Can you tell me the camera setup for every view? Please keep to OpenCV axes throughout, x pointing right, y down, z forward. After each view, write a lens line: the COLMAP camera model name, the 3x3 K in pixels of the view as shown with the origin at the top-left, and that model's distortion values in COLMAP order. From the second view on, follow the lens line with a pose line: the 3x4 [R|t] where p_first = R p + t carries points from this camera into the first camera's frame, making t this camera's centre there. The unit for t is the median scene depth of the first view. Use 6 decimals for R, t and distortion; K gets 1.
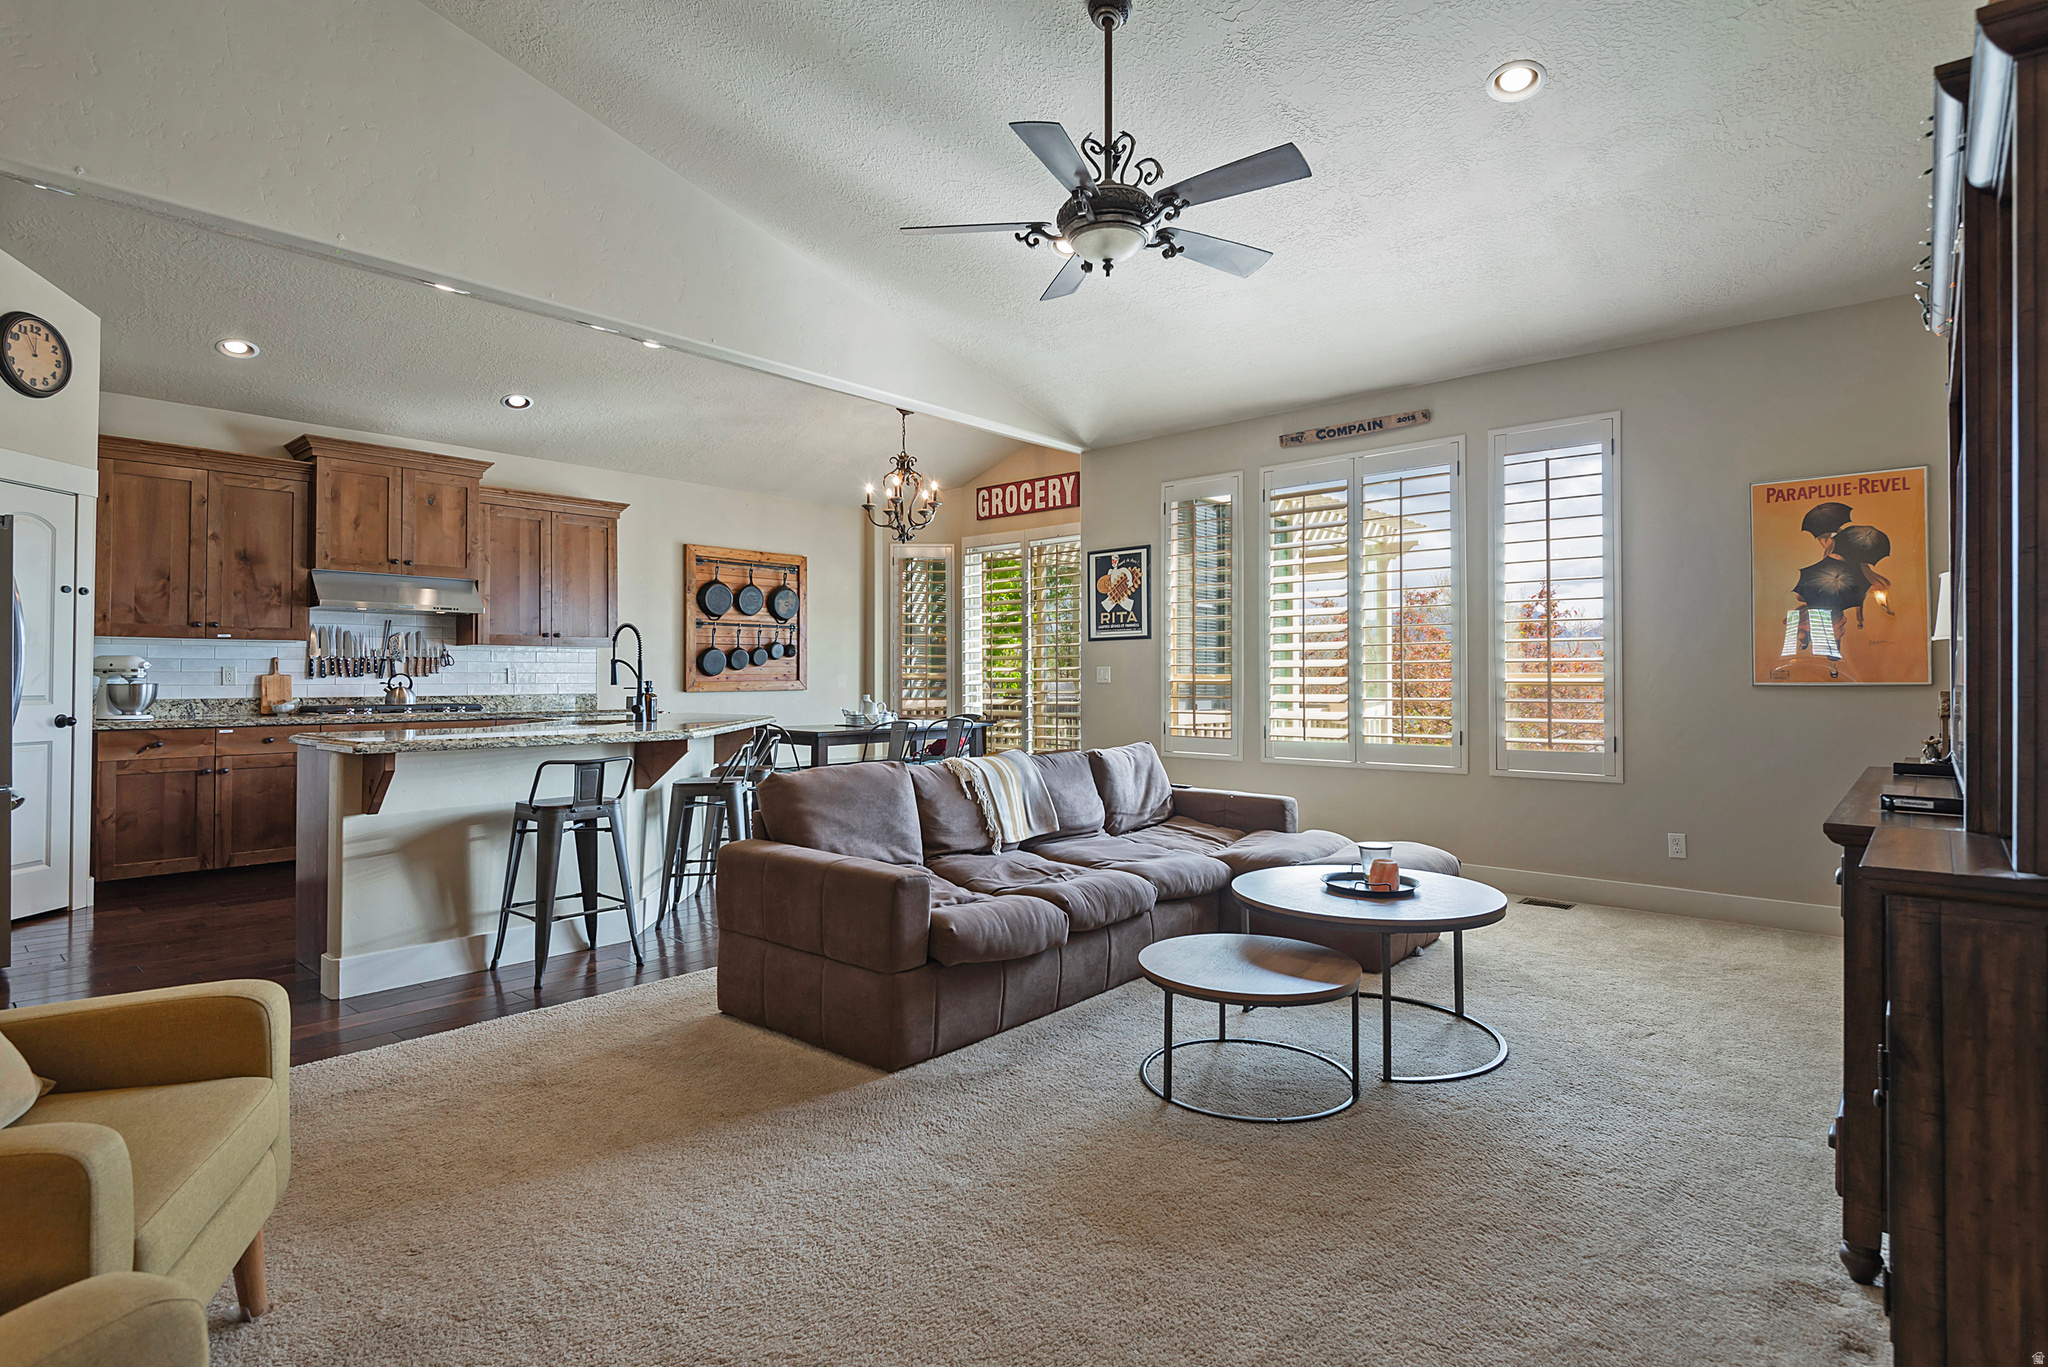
lens RADIAL K [[1031.3, 0, 1021.7], [0, 1031.3, 683.3], [0, 0, 1]] dist [0.002622, 0.000356]
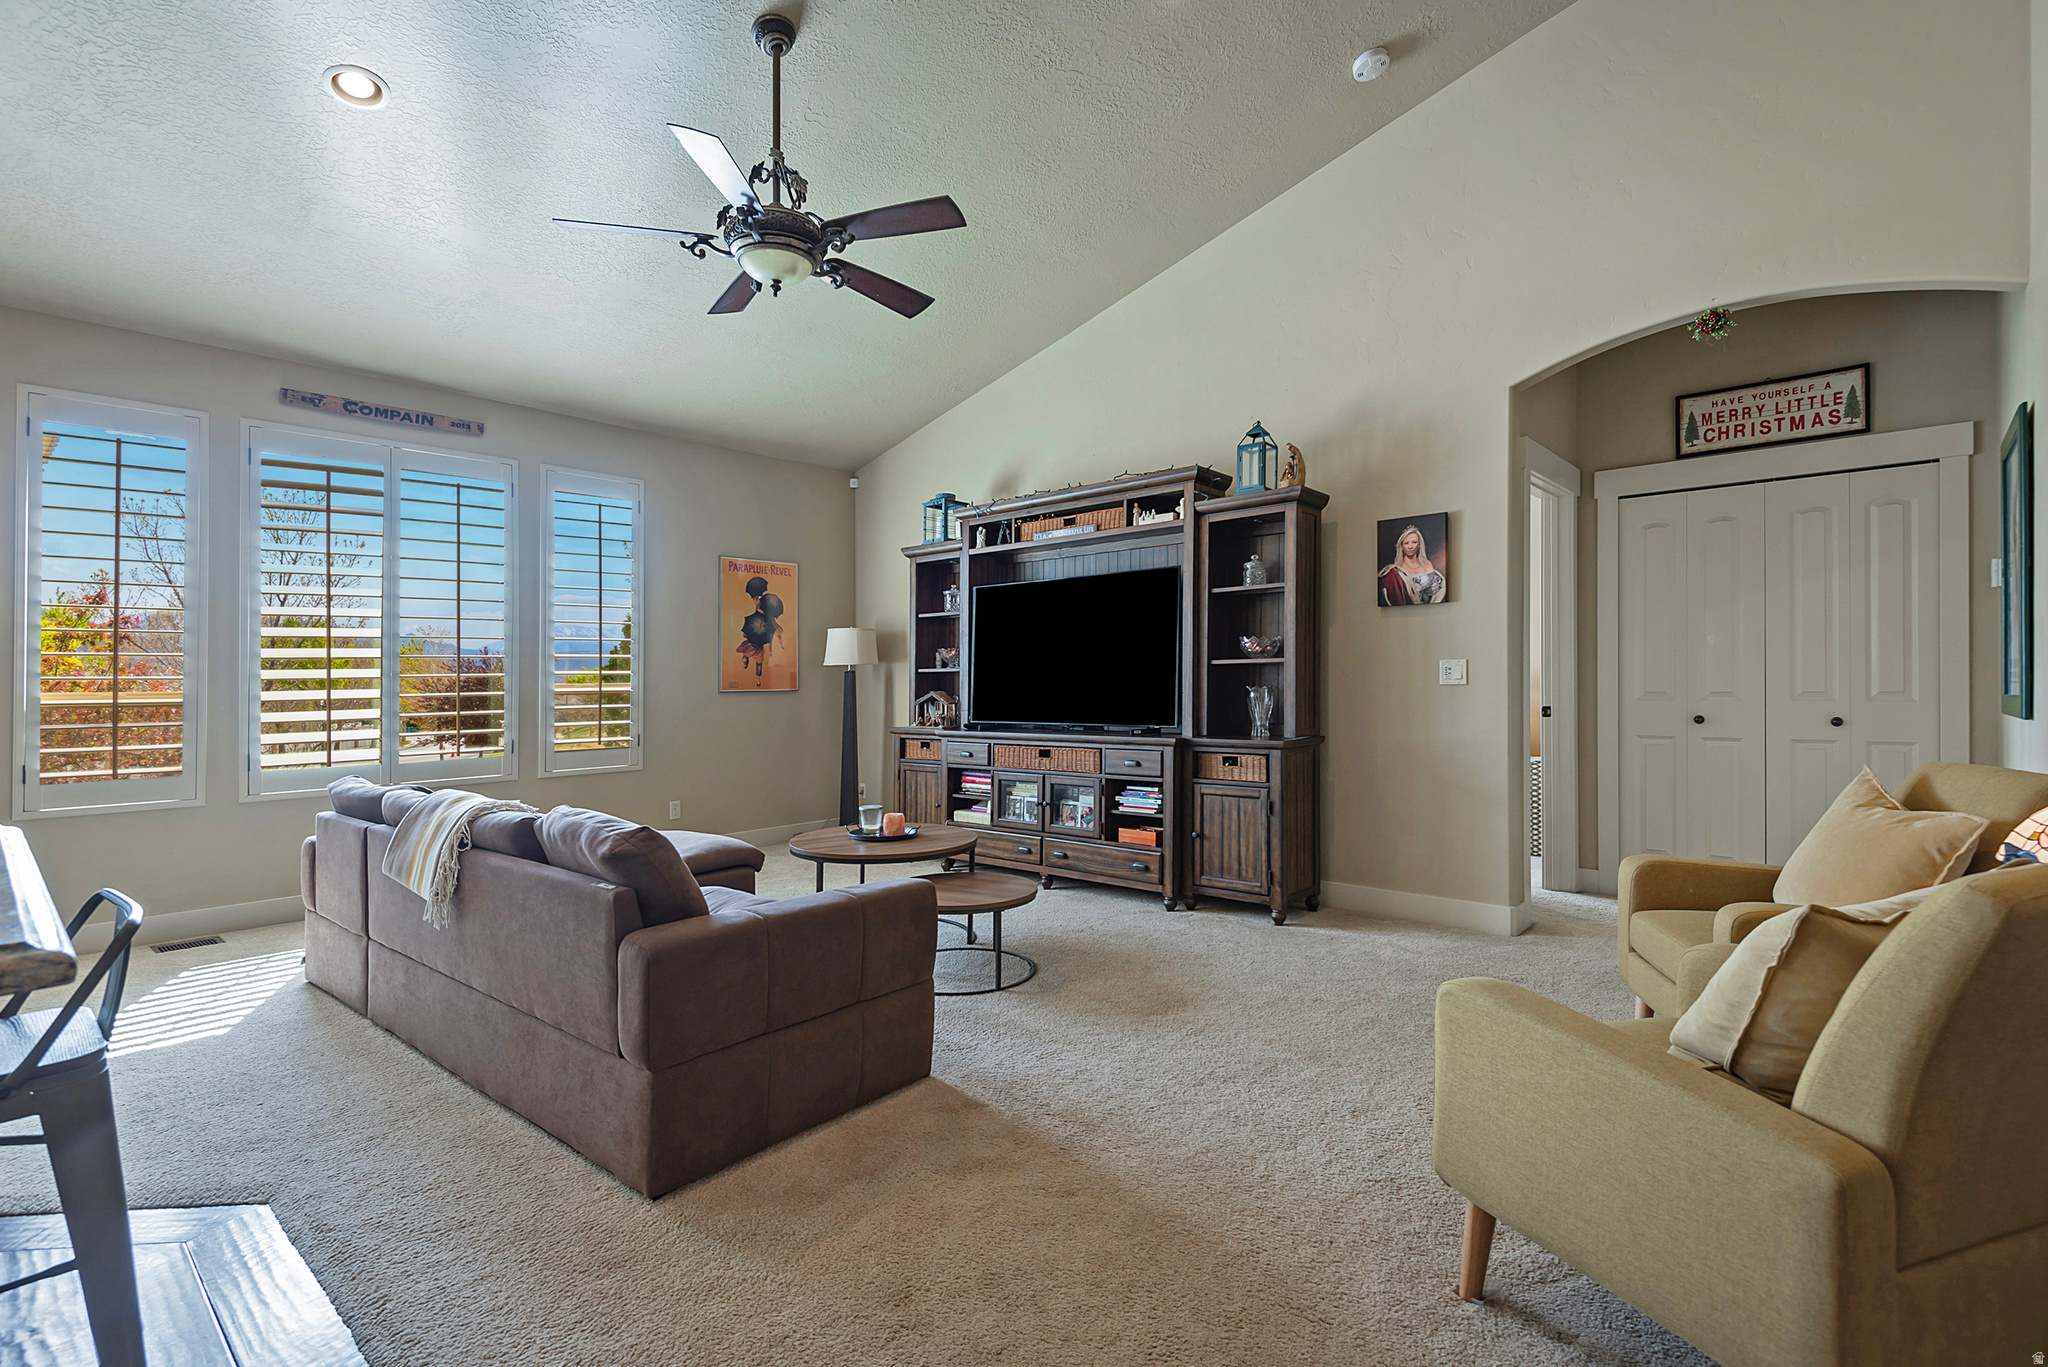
lens RADIAL K [[941.7, 0, 1048.8], [0, 941.7, 685.3], [0, 0, 1]] dist [0.030149, -0.022753]
pose [[-0.001481, 0.005268, 0.999985, -0.433387], [0.018650, 0.999812, -0.005239, 0.004211], [-0.999825, 0.018642, -0.001579, 0.369596]]
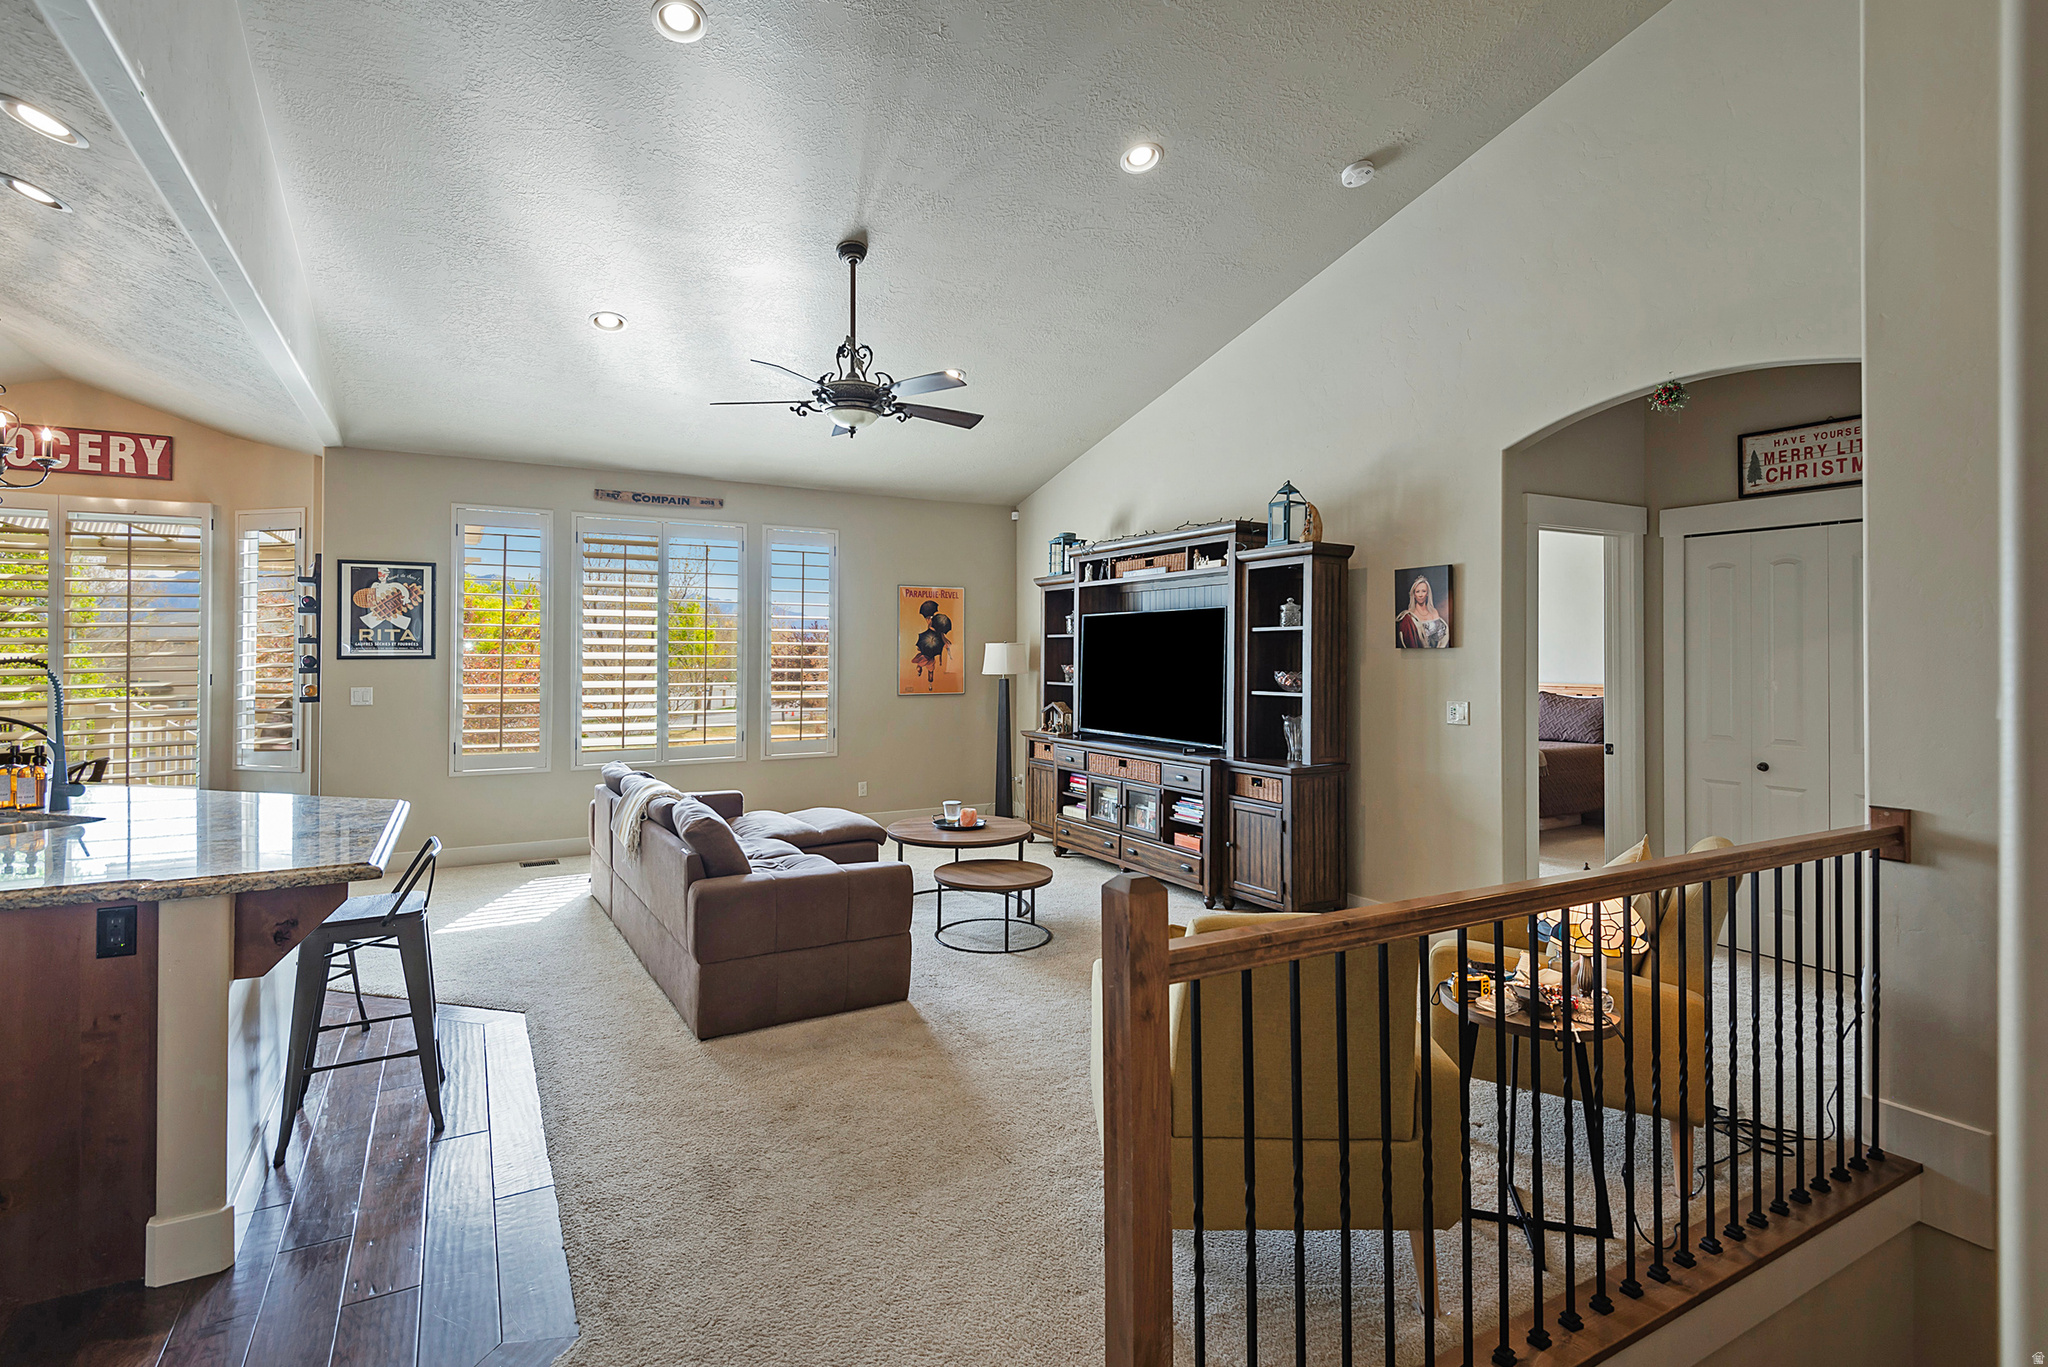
lens RADIAL K [[976.5, 0, 1018.4], [0, 976.5, 668.4], [0, 0, 1]] dist [0.019451, -0.000213]
pose [[0.332900, -0.004107, 0.942953, -0.568834], [0.000127, 0.999991, 0.004310, -0.037644], [-0.942962, -0.001315, 0.332898, 0.161850]]
